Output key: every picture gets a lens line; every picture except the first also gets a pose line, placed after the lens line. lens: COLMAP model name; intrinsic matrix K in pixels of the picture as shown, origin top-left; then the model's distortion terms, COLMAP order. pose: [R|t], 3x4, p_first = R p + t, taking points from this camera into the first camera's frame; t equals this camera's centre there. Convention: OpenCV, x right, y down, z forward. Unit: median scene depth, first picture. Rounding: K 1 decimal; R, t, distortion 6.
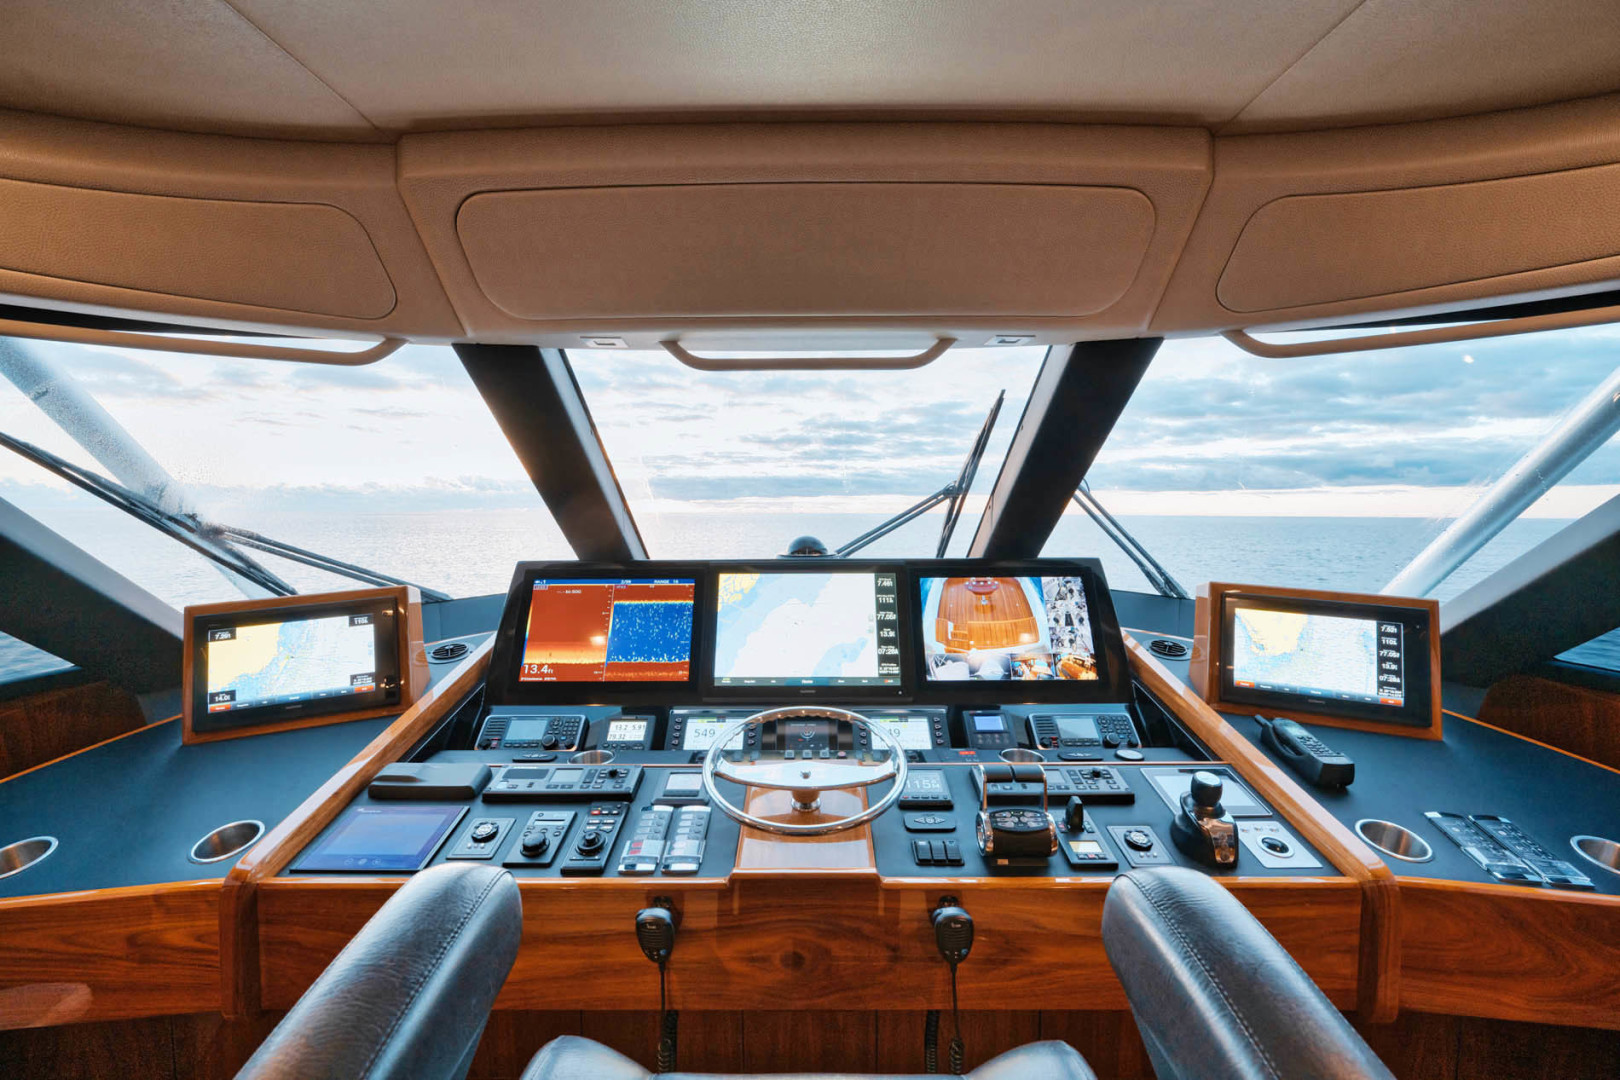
lens RADIAL K [[646.7, 0, 810.0], [0, 646.7, 540.0], [0, 0, 1]] dist [-0.002161, -0.000328]
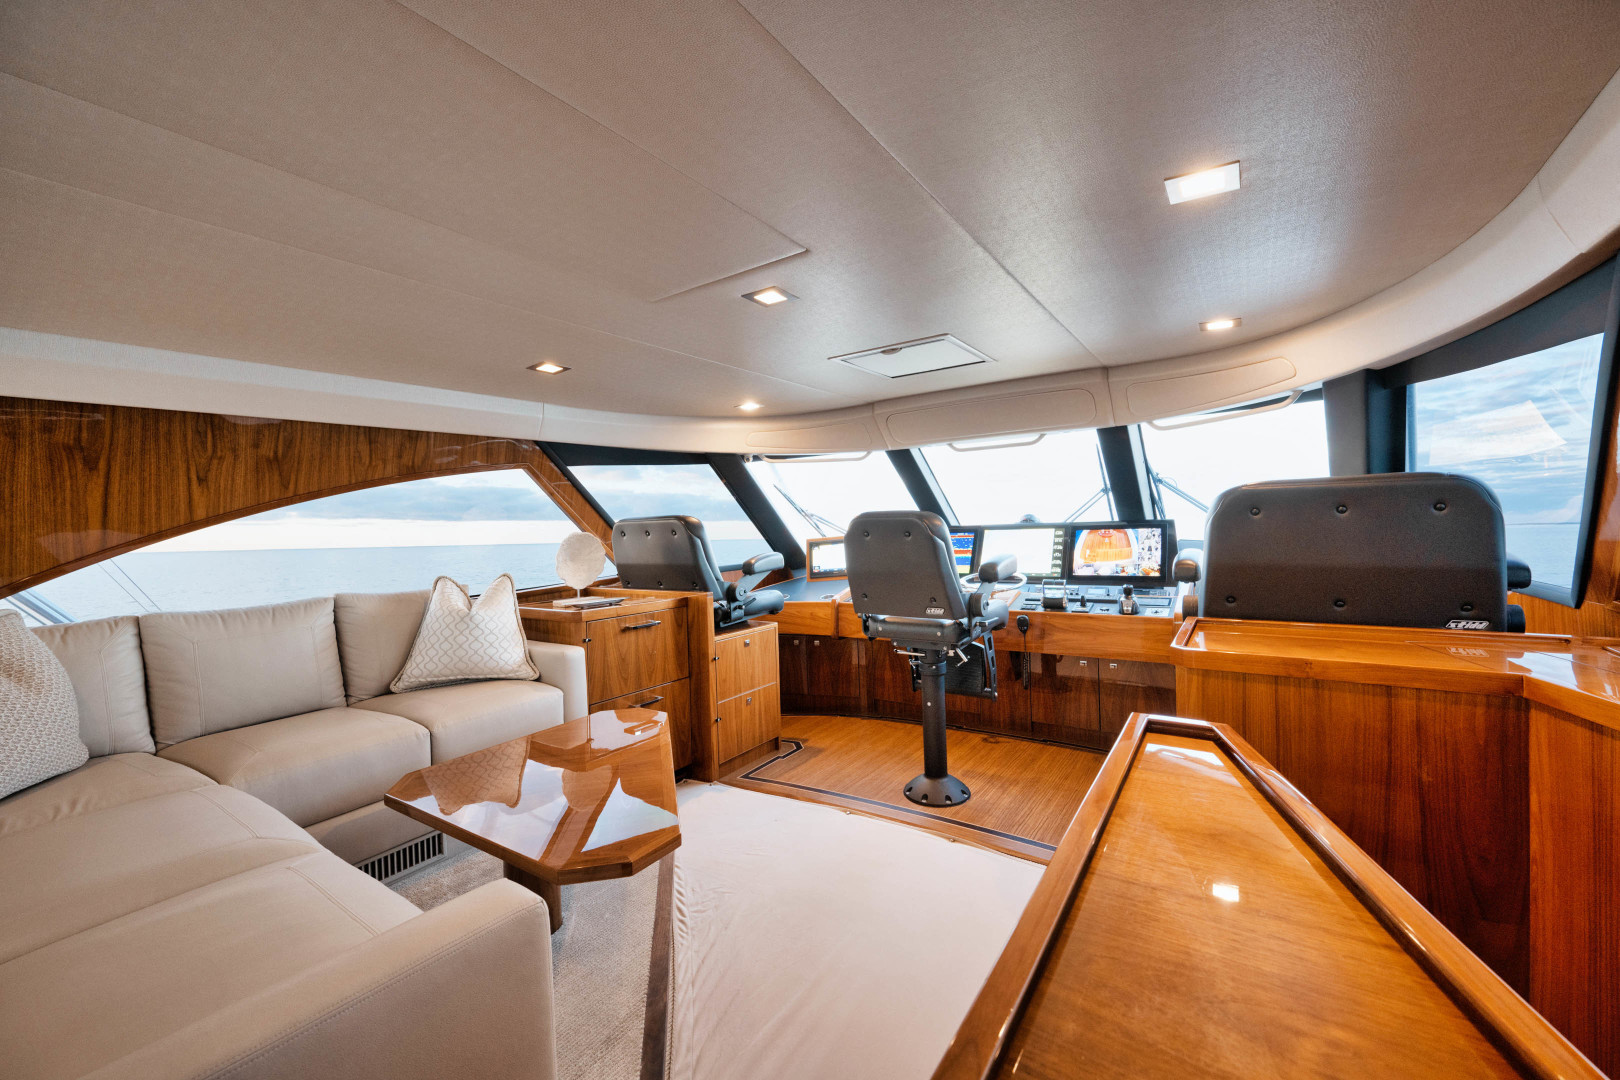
lens RADIAL K [[646.7, 0, 810.0], [0, 646.7, 540.0], [0, 0, 1]] dist [-0.002161, -0.000328]
pose [[0.829770, -0.008798, -0.558036, 0.660191], [-0.008837, 0.999543, -0.028899, 0.167072], [0.558035, 0.028910, 0.829313, -1.323959]]
